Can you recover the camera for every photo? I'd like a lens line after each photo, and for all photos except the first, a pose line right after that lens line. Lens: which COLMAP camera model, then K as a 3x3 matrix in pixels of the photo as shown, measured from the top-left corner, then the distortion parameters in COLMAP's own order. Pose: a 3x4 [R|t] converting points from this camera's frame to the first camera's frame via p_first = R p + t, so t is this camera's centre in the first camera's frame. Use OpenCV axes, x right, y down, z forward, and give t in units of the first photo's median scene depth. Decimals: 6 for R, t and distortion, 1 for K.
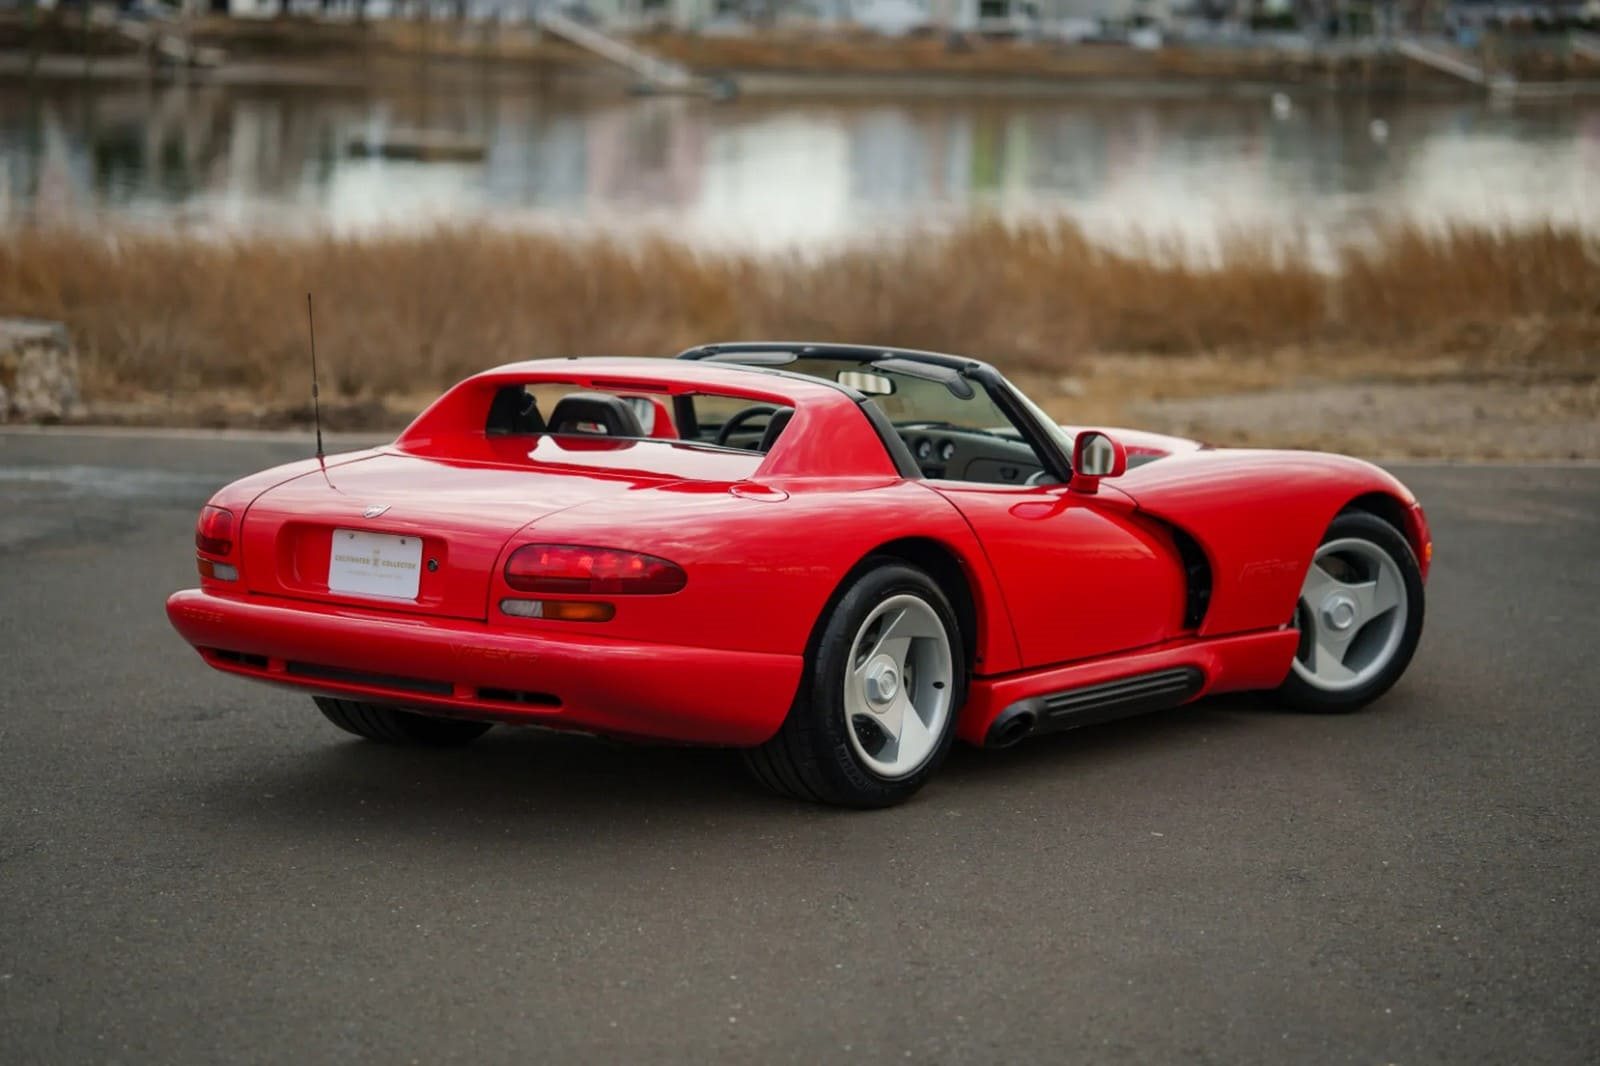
lens RADIAL K [[3983.5, 0, 790.3], [0, 3983.5, 573.2], [0, 0, 1]] dist [0.819358, 0.000000]
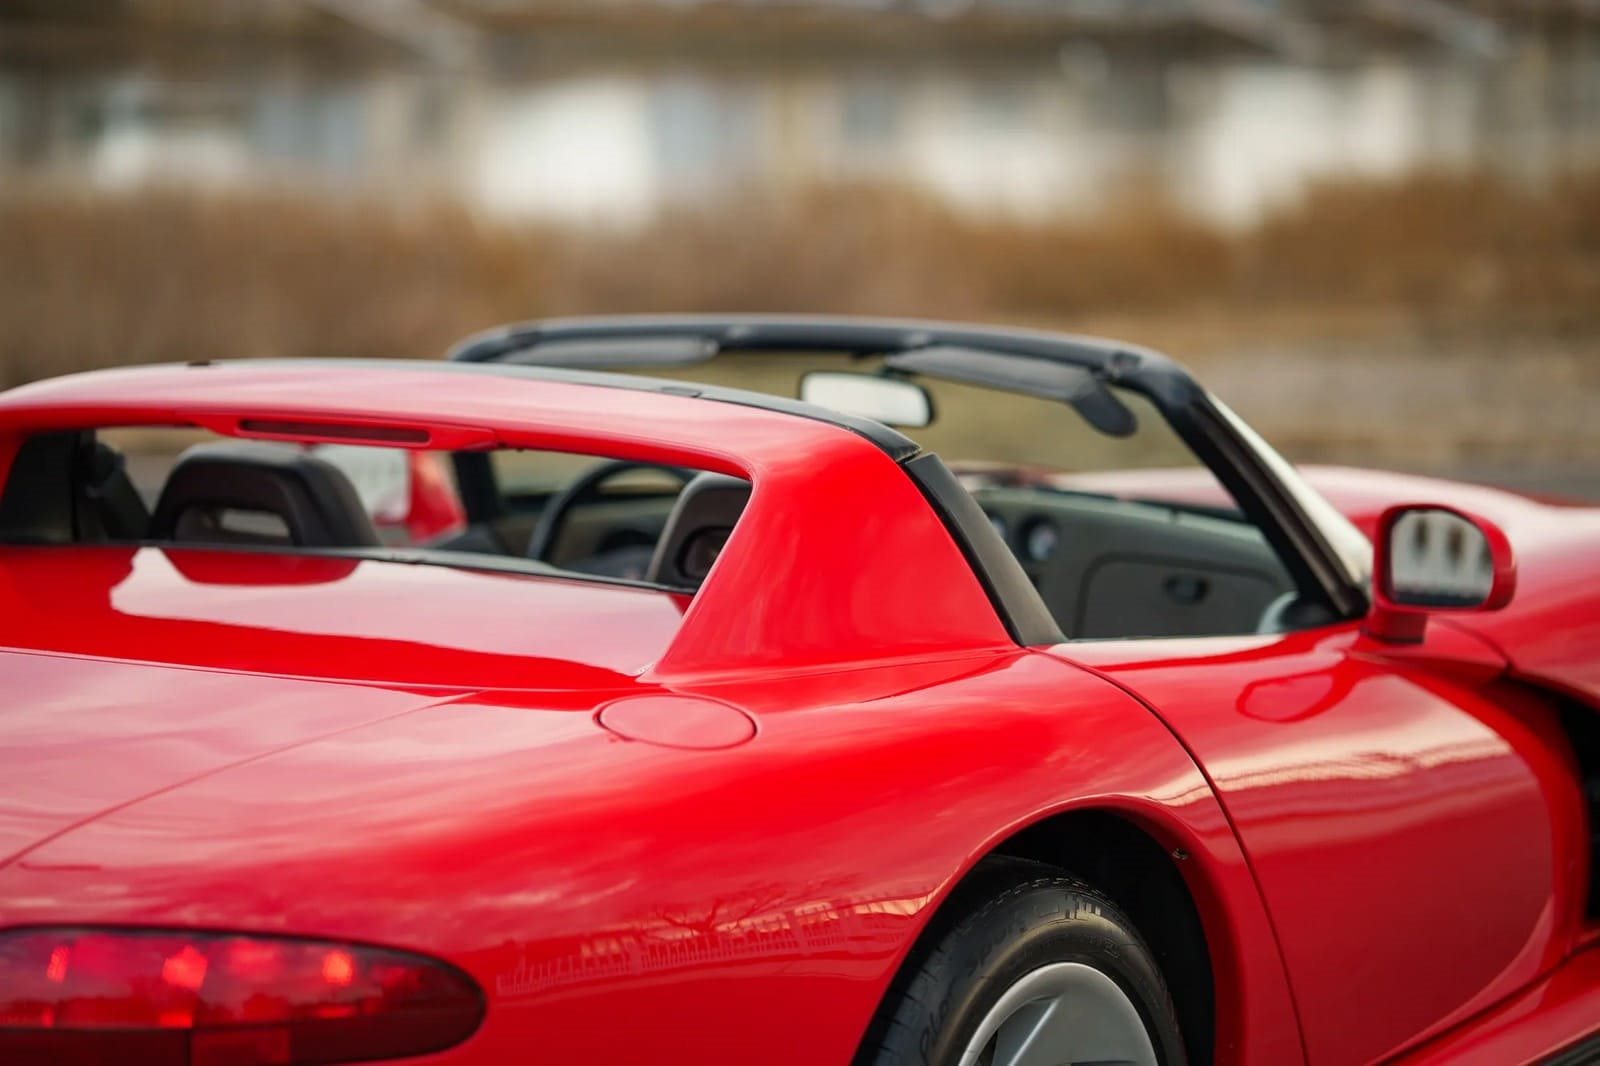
lens RADIAL K [[3955.8, 0, 790.6], [0, 3955.8, 540.3], [0, 0, 1]] dist [0.731078, 0.000000]
pose [[0.998427, -0.027952, 0.048605, -0.013142], [0.027934, 0.999609, 0.001056, -0.033445], [-0.048616, 0.000304, 0.998818, 0.563047]]
